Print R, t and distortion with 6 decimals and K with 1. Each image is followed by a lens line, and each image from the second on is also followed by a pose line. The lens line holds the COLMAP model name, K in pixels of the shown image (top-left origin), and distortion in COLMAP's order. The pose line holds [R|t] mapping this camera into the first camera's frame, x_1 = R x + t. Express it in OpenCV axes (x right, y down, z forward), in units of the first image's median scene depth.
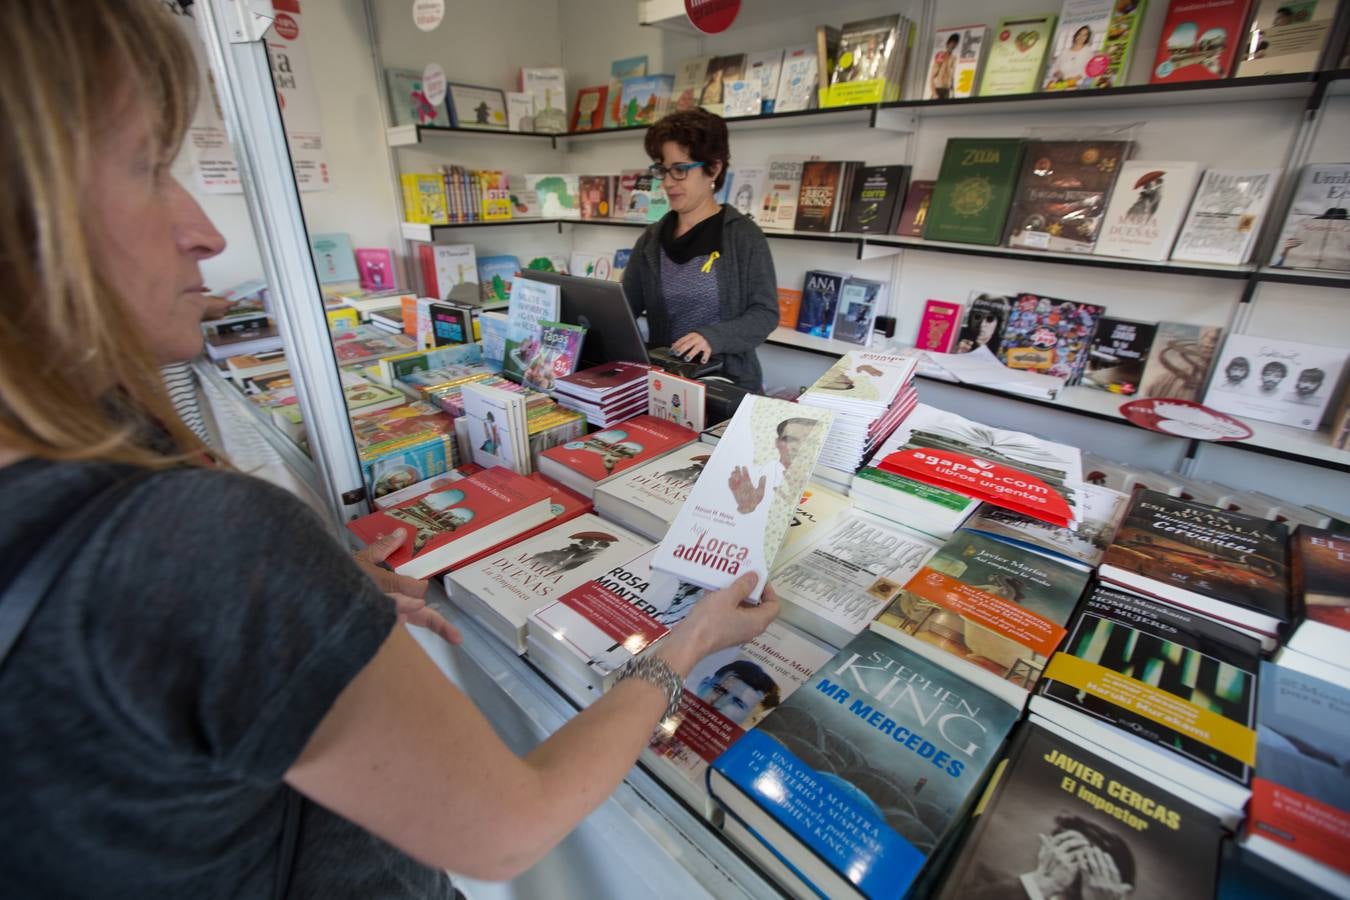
lens RADIAL K [[608.9, 0, 675.0], [0, 608.9, 450.0], [0, 0, 1]] dist [-0.038503, 0.010744]
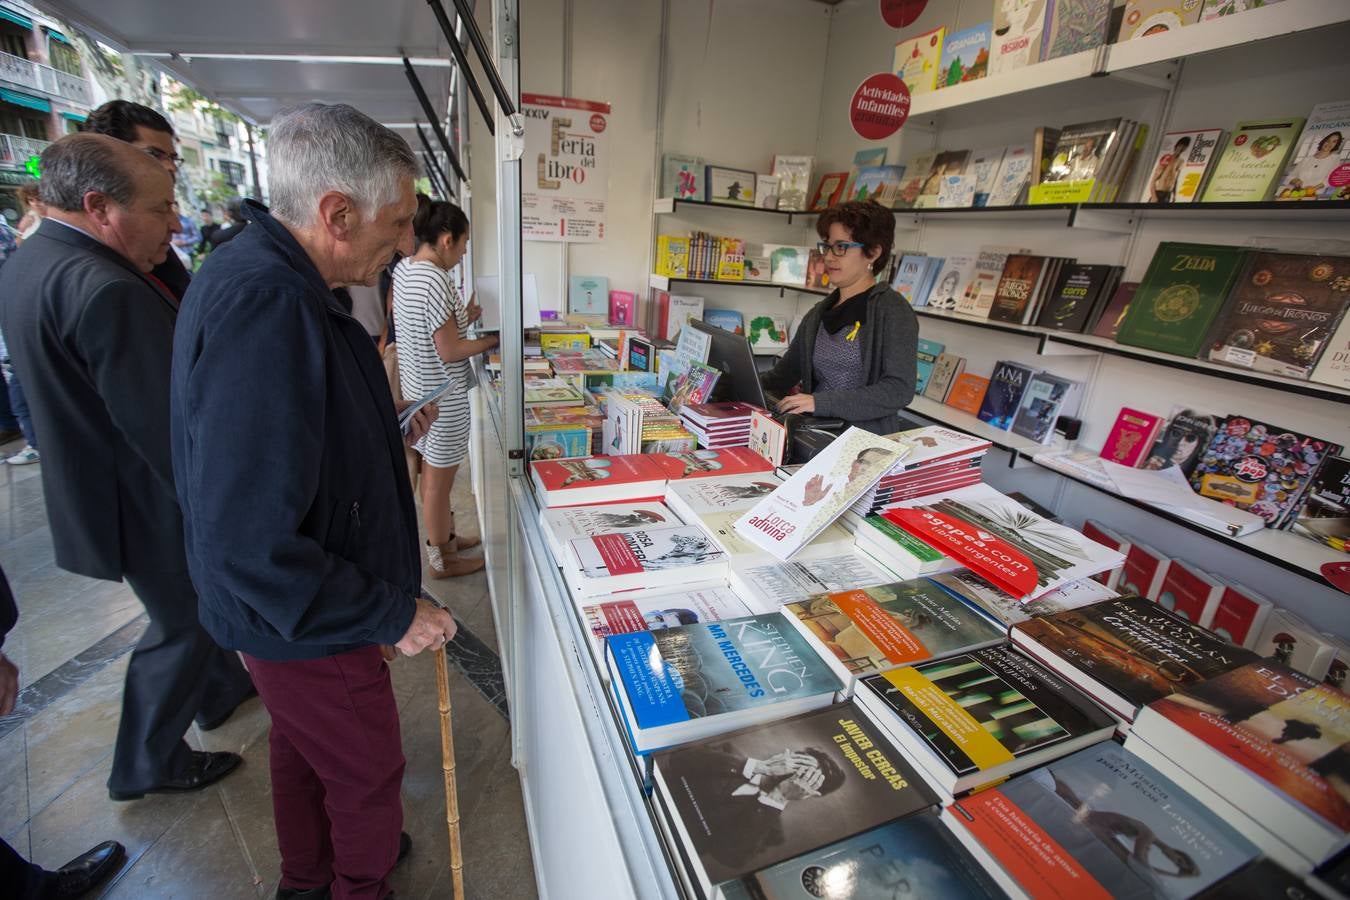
lens RADIAL K [[611.4, 0, 677.1], [0, 611.4, 442.4], [0, 0, 1]] dist [-0.001827, 0.000406]
pose [[0.907910, 0.195287, -0.370895, 0.185490], [-0.235258, 0.969737, -0.065291, 0.029729], [0.346920, 0.146534, 0.926377, -0.113429]]
